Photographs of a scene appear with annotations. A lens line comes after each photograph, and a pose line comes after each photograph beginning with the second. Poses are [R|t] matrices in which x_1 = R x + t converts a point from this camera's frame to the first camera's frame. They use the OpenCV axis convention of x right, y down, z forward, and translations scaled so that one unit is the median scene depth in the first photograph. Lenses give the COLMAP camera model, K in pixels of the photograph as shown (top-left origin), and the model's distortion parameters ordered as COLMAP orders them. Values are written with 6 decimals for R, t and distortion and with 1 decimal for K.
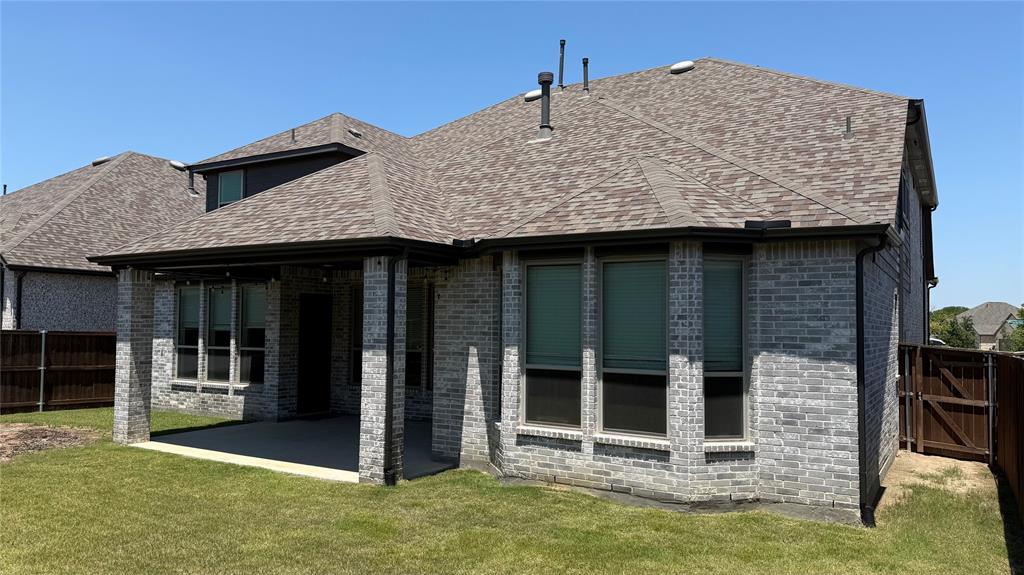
lens RADIAL K [[711.3, 0, 512.0], [0, 711.3, 287.5], [0, 0, 1]] dist [0.181894, -0.344618]
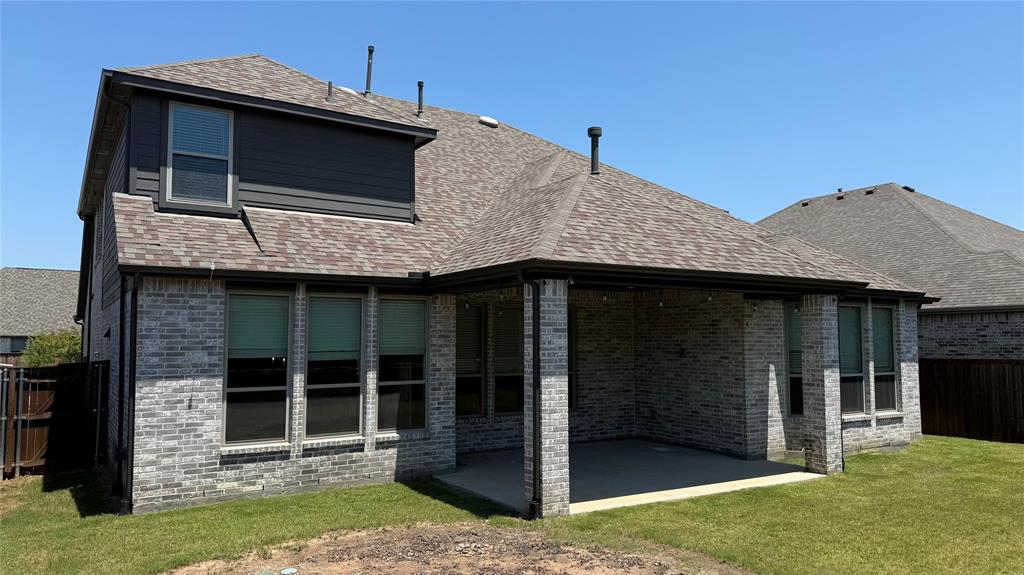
lens RADIAL K [[716.0, 0, 512.0], [0, 716.0, 287.5], [0, 0, 1]] dist [0.062788, -0.075222]
pose [[0.441174, 0.056912, 0.895615, -1.439604], [-0.041067, 0.998222, -0.043203, 0.020433], [-0.896482, -0.017720, 0.442726, 0.852294]]
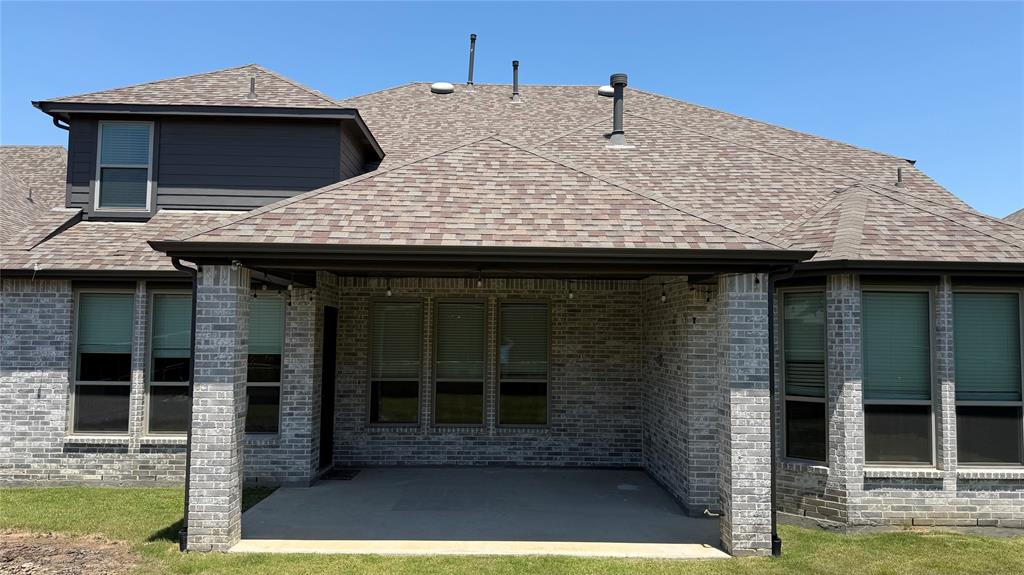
lens RADIAL K [[716.0, 0, 512.0], [0, 716.0, 287.5], [0, 0, 1]] dist [0.062788, -0.075222]
pose [[0.844928, 0.038864, 0.533466, -0.771311], [-0.031140, 0.999239, -0.023476, 0.000489], [-0.533973, 0.003223, 0.845495, 0.414187]]
